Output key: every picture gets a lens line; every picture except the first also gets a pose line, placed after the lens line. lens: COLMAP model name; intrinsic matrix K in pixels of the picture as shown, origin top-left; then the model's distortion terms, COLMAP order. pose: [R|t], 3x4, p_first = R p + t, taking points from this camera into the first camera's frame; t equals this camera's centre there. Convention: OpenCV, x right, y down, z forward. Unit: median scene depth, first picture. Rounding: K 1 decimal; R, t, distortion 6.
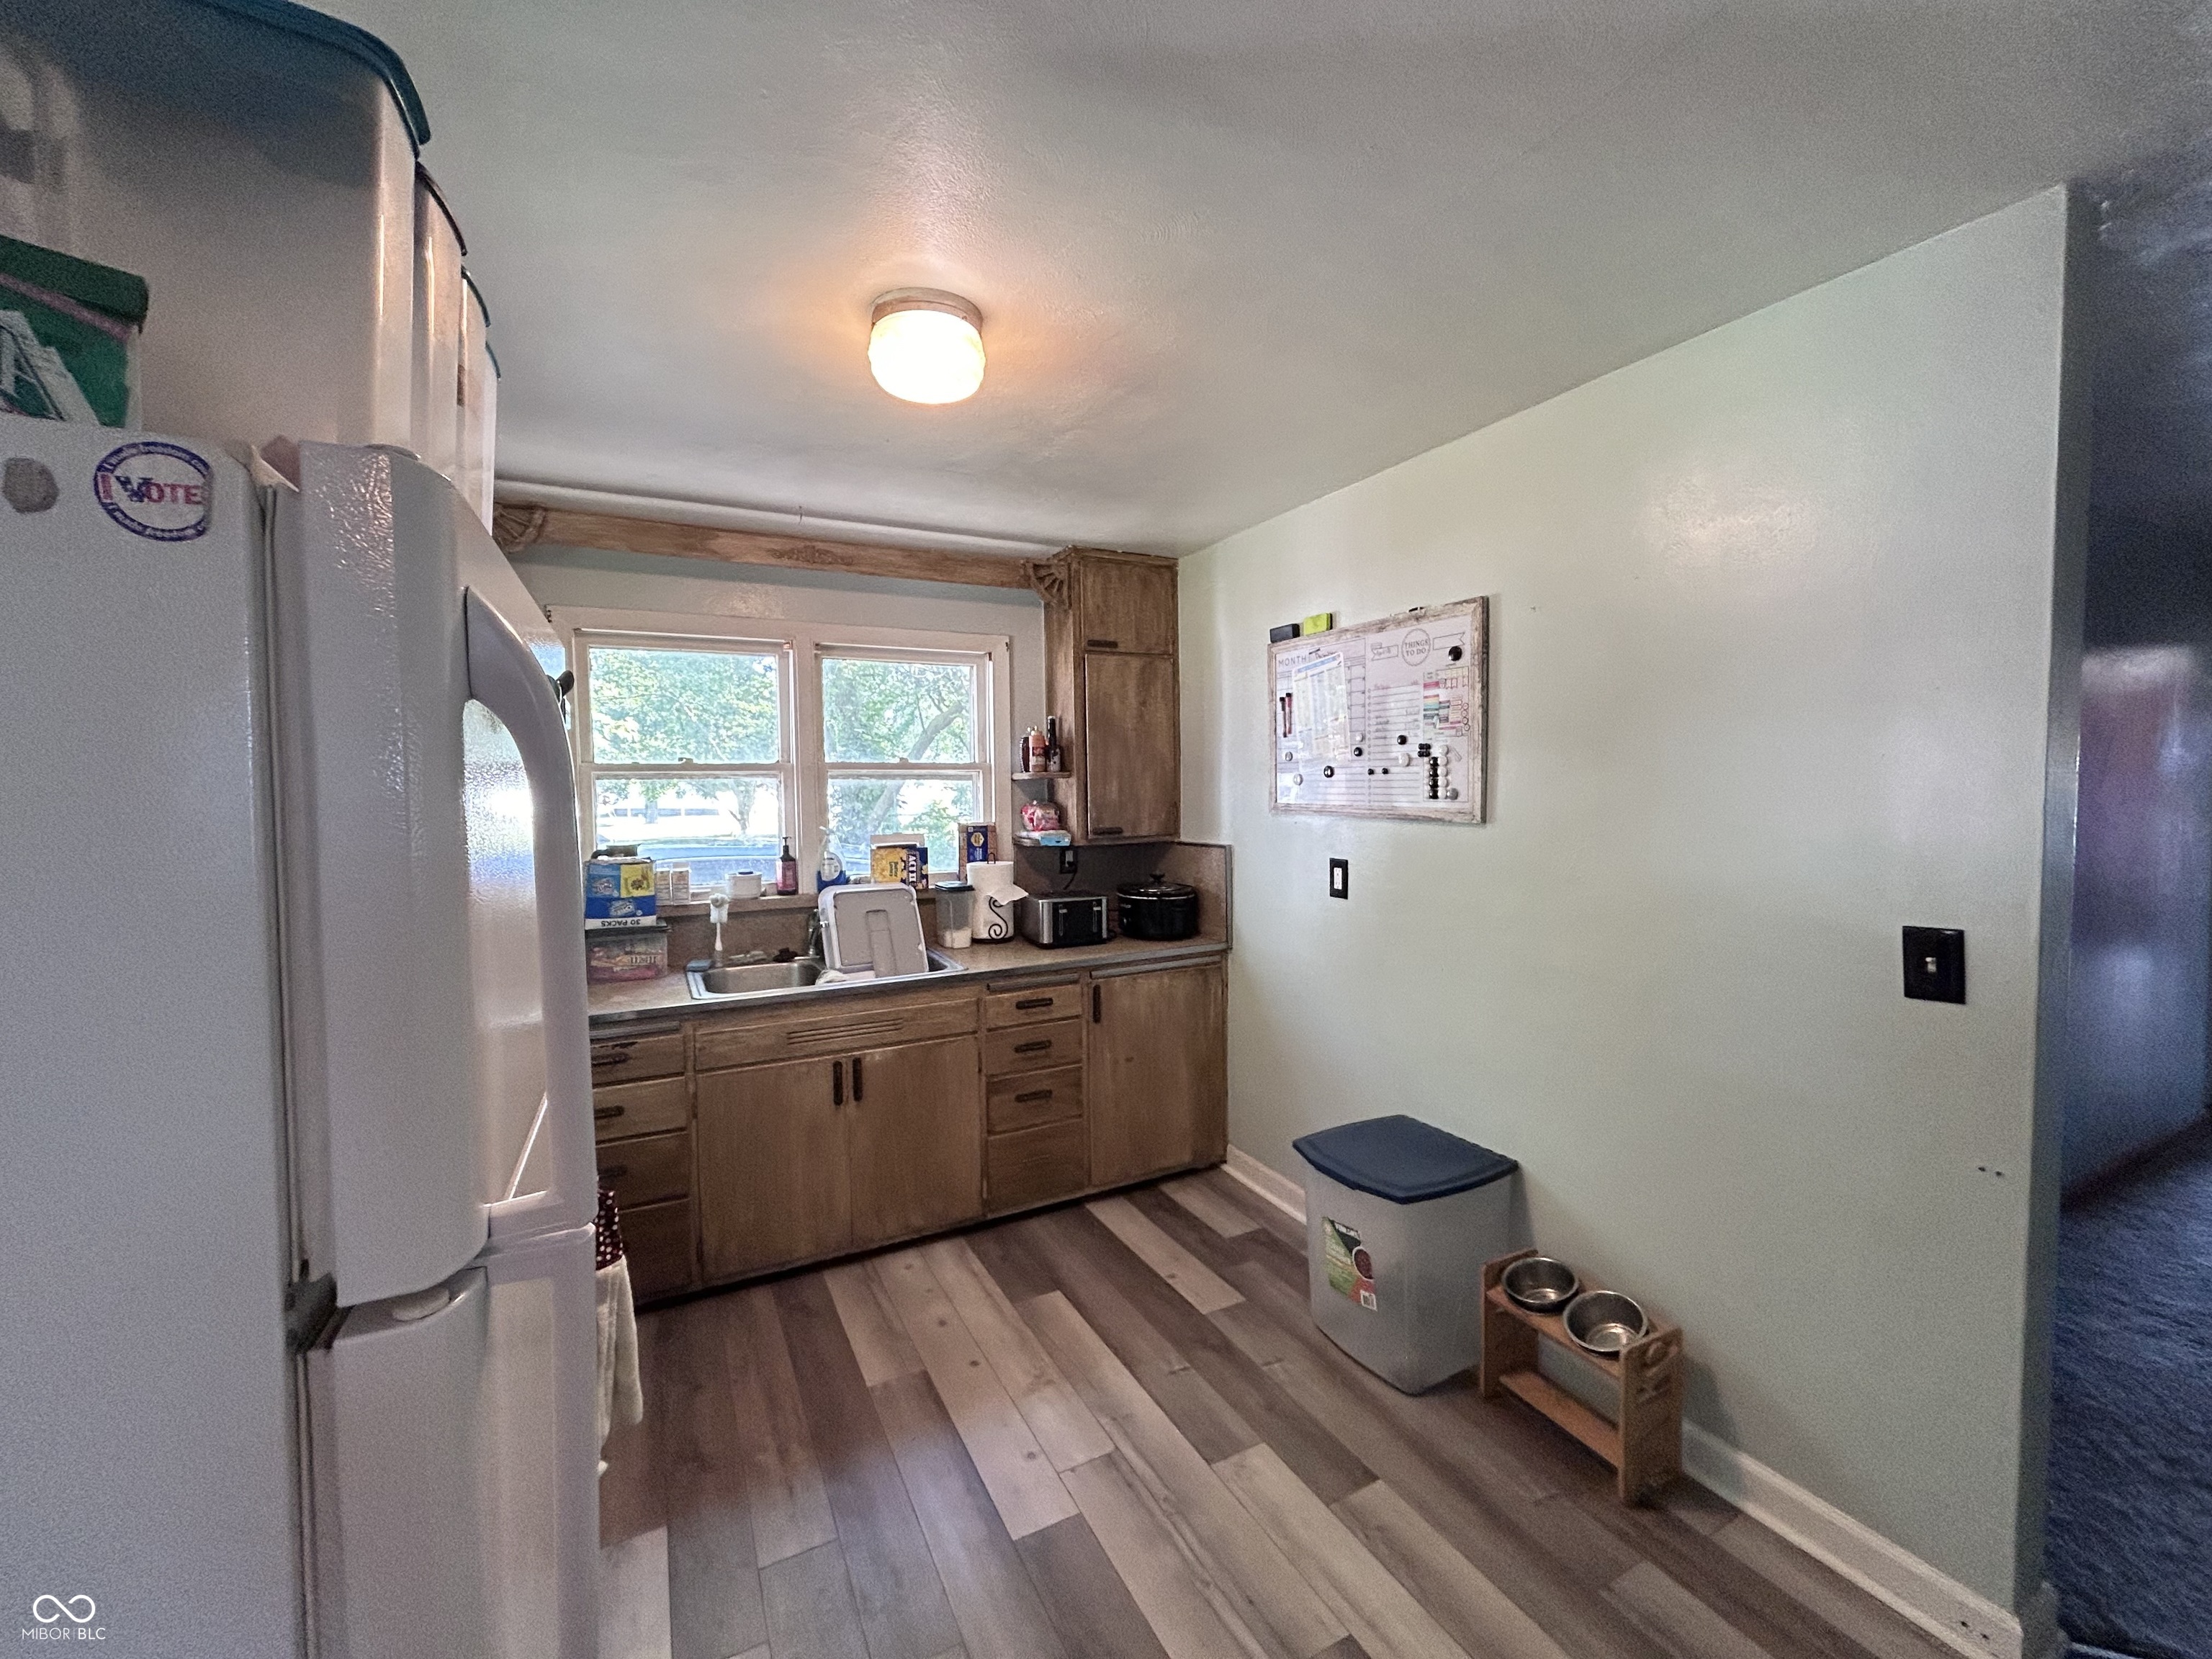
lens RADIAL K [[891.3, 0, 1109.2], [0, 891.3, 820.8], [0, 0, 1]] dist [-0.004806, -0.000247]
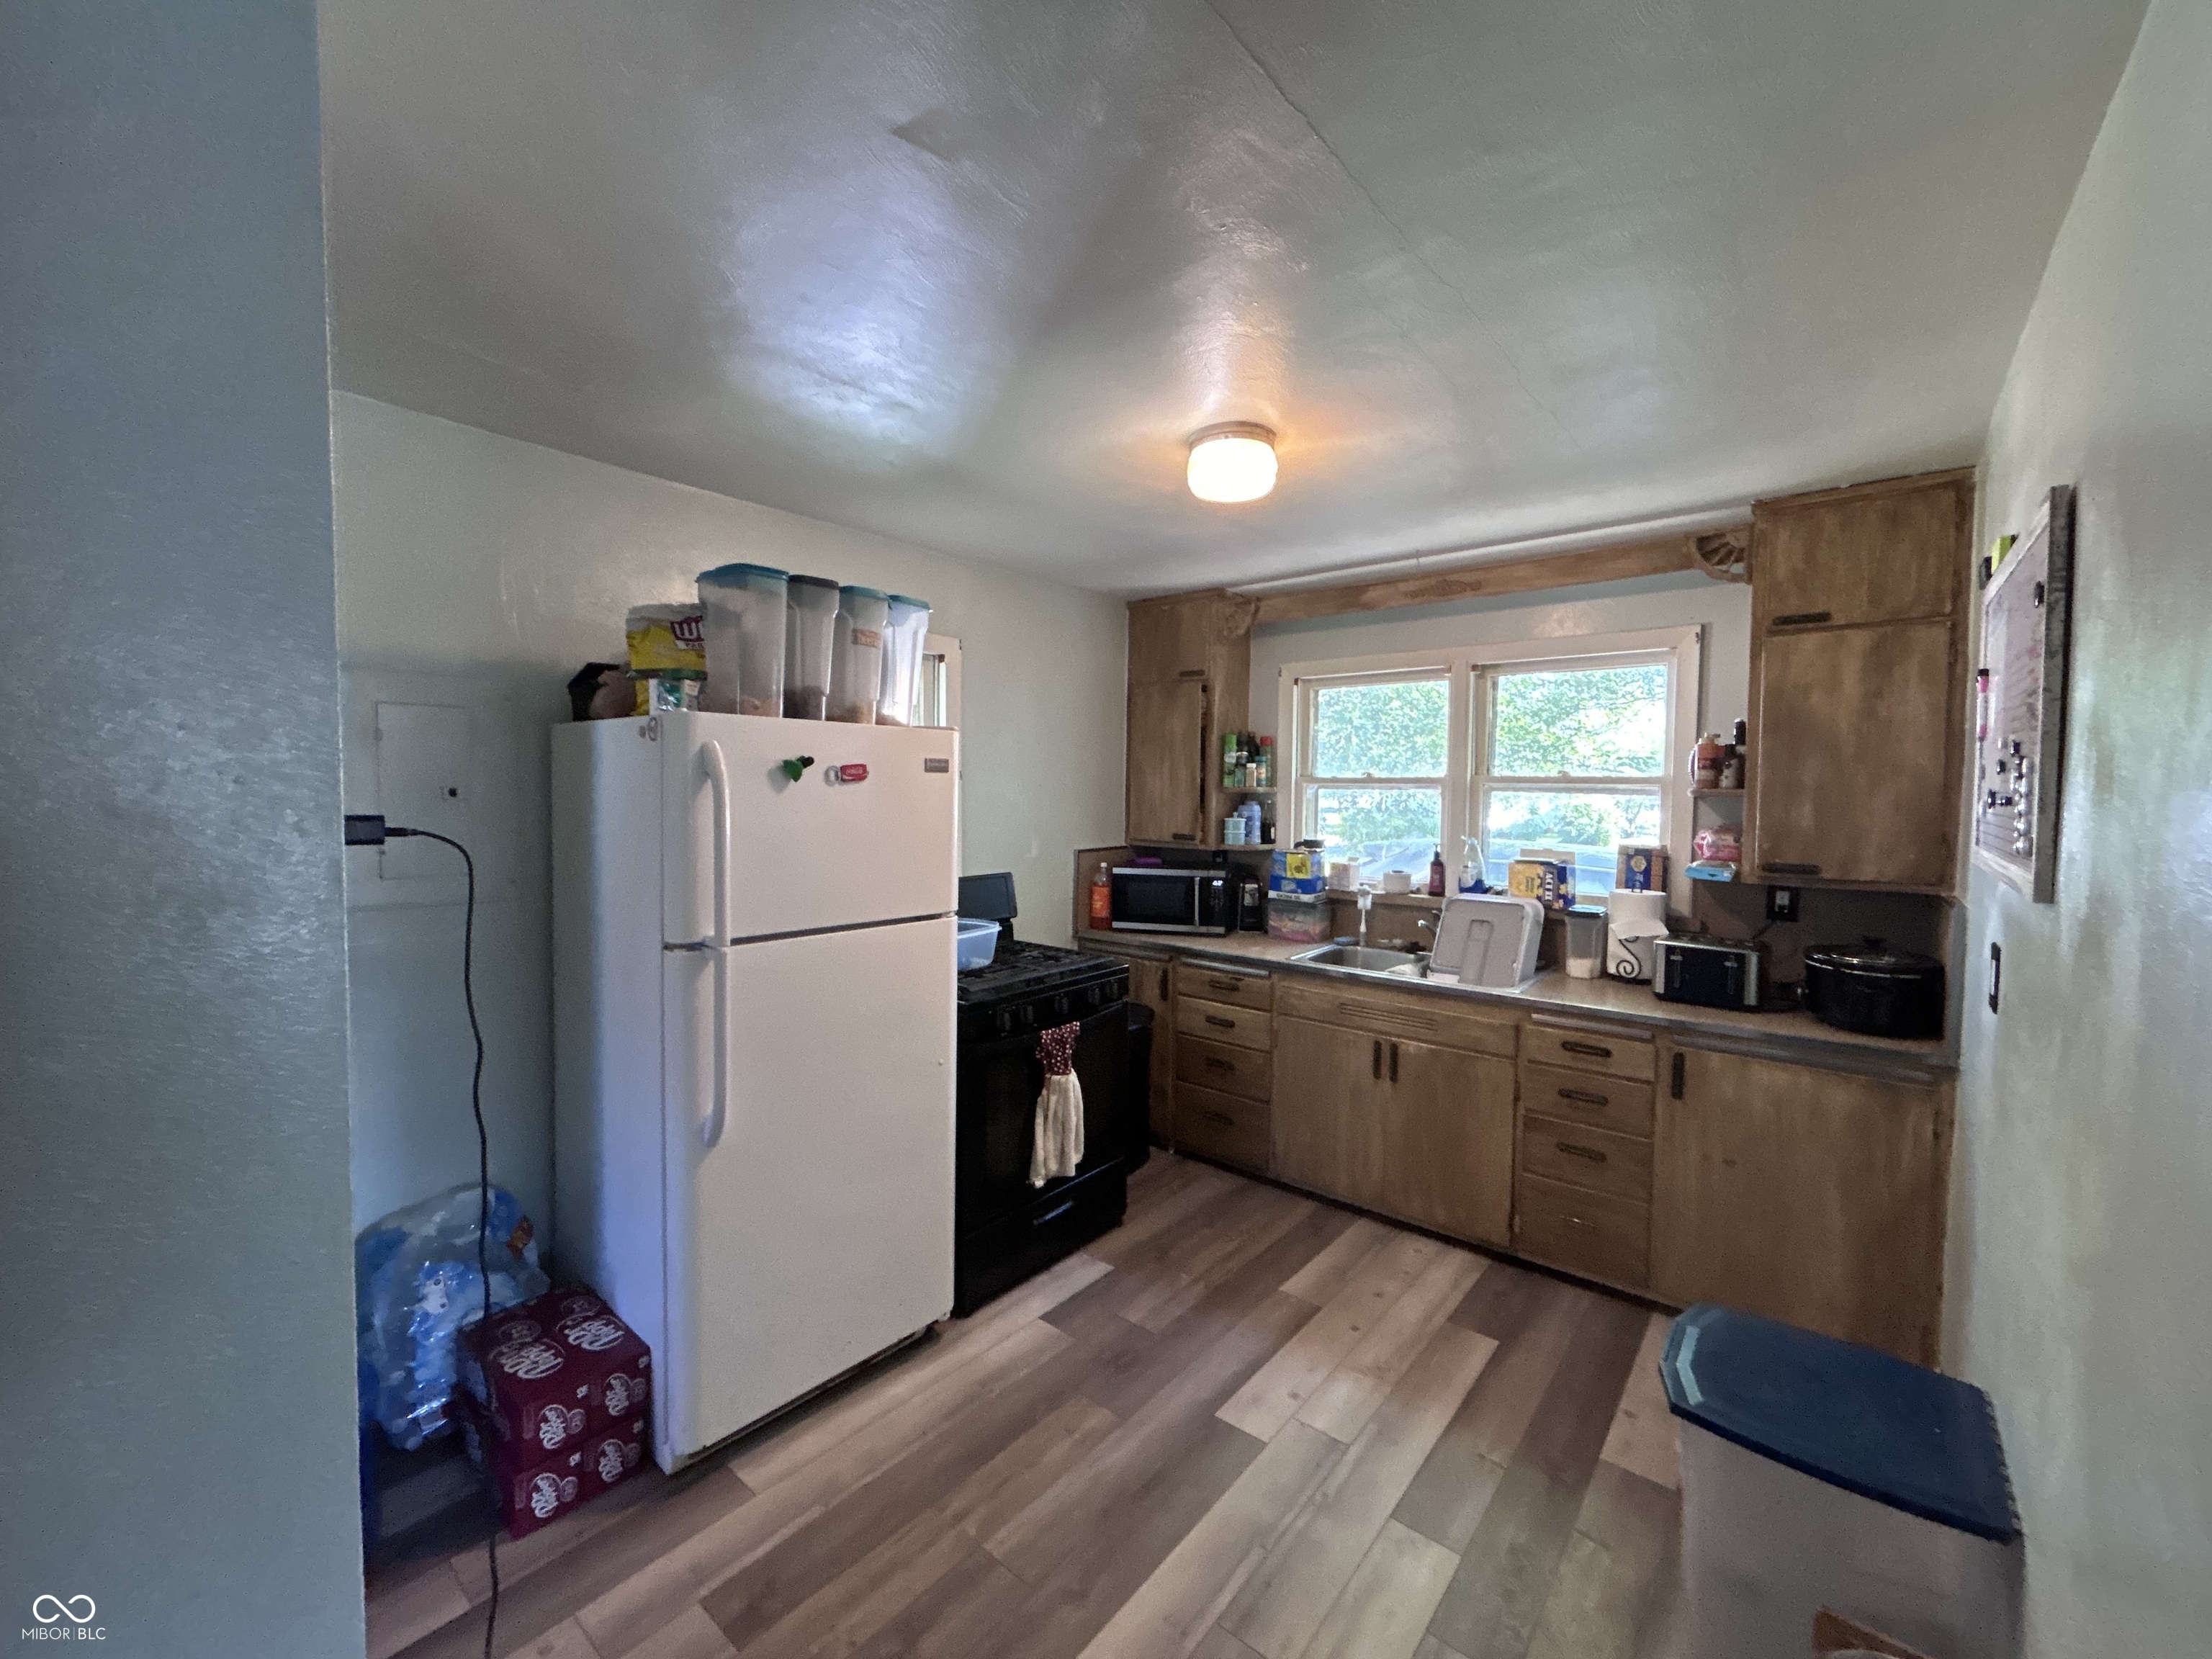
lens RADIAL K [[891.3, 0, 1104.8], [0, 891.3, 825.0], [0, 0, 1]] dist [-0.004806, -0.000247]
pose [[0.385766, 0.053089, -0.921068, 0.512243], [-0.052847, 0.997975, 0.035388, -0.023049], [0.921082, 0.035024, 0.387791, 0.194152]]
